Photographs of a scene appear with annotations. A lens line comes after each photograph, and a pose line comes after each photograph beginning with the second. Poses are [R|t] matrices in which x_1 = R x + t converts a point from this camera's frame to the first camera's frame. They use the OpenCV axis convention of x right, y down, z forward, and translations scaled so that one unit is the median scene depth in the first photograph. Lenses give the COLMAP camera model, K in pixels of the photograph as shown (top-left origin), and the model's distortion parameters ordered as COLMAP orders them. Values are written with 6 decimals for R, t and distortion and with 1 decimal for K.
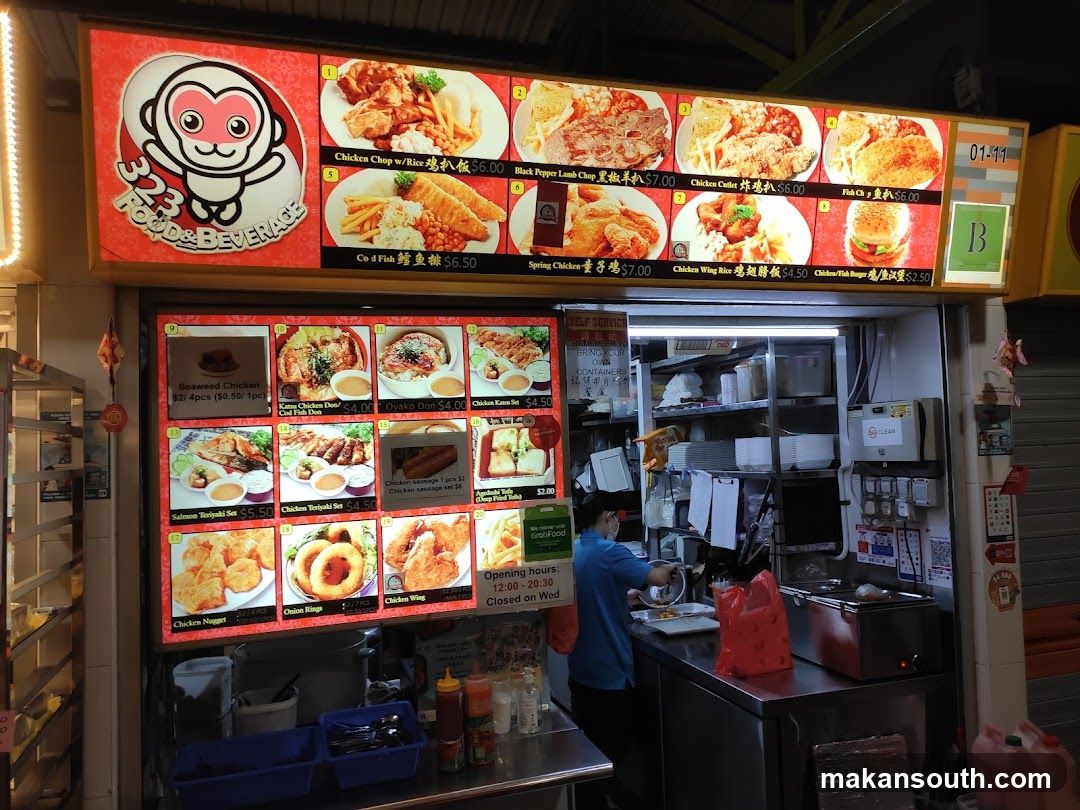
lens RADIAL K [[788.8, 0, 540.0], [0, 788.8, 405.0], [0, 0, 1]] dist [0.049191, -0.003251]
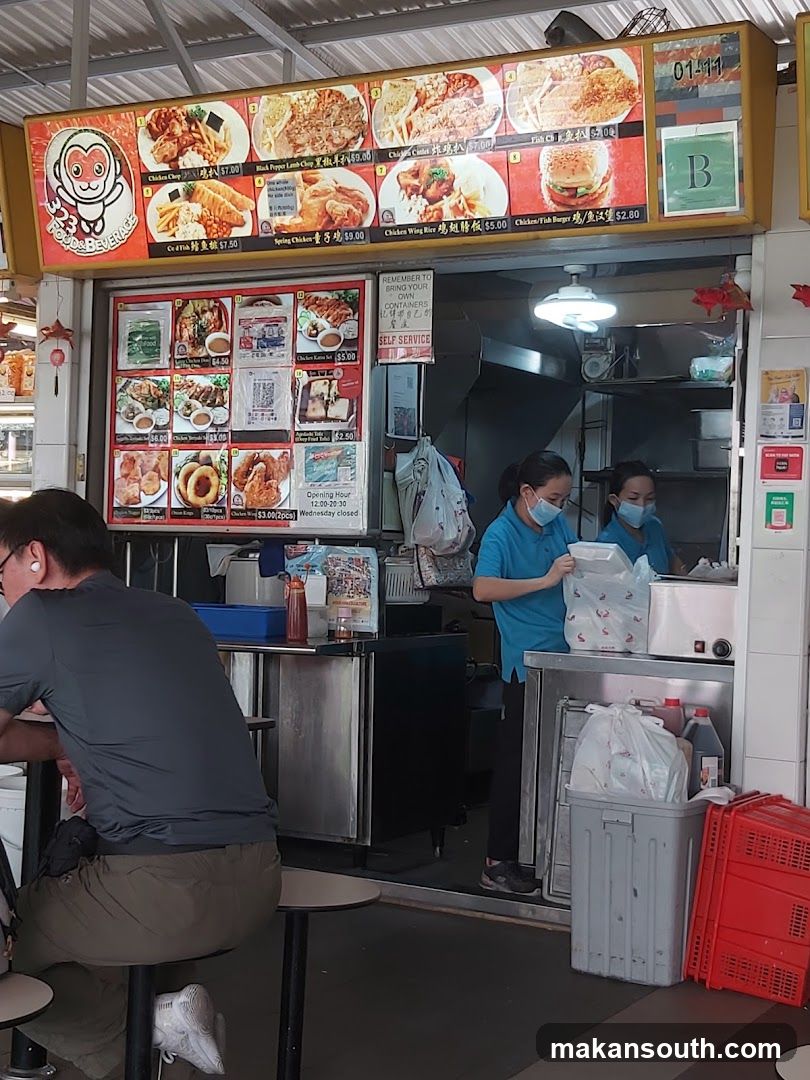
lens RADIAL K [[1677.6, 0, 443.2], [0, 1677.6, 566.0], [0, 0, 1]] dist [0.119195, -0.102084]
pose [[0.681642, 0.065820, -0.728719, 2.052203], [-0.021094, 0.997300, 0.070347, 0.135068], [0.731382, -0.032580, 0.681190, -0.613322]]
